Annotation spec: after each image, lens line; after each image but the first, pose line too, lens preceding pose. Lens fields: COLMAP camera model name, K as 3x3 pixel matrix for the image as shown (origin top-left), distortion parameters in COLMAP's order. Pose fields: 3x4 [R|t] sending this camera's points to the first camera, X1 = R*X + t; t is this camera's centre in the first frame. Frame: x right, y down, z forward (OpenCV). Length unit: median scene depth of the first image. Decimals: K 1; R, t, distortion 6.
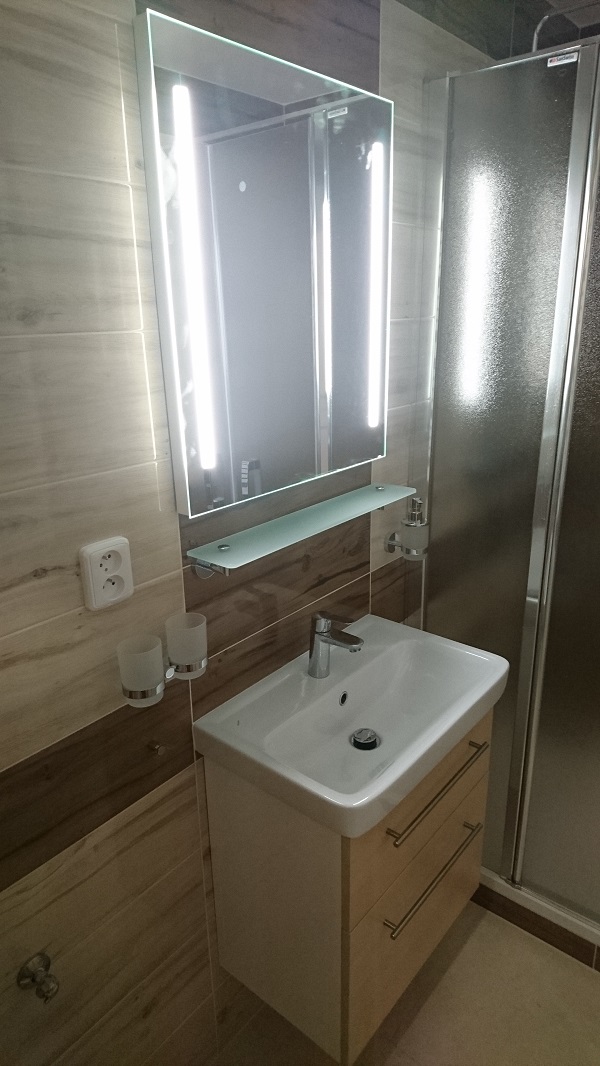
lens RADIAL K [[680.1, 0, 300.0], [0, 680.1, 533.0], [0, 0, 1]] dist [0.074484, -0.126874]
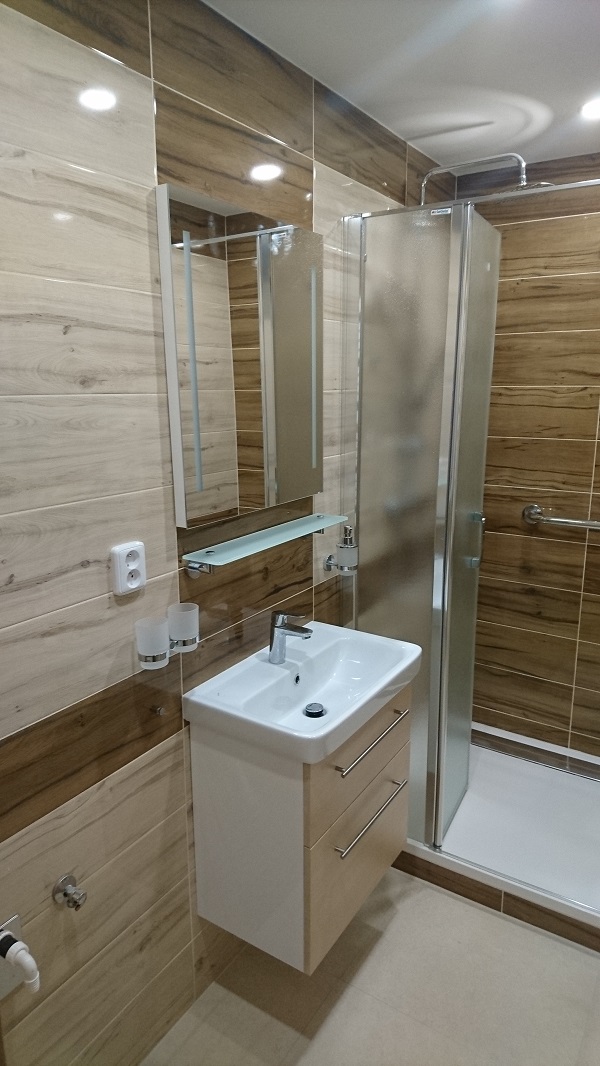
lens RADIAL K [[661.0, 0, 300.0], [0, 661.0, 533.0], [0, 0, 1]] dist [-0.002772, -0.000483]
pose [[0.993336, -0.012614, 0.114564, -0.071332], [0.023910, 0.994922, -0.097768, 0.095239], [-0.112749, 0.099856, 0.988593, -0.254166]]
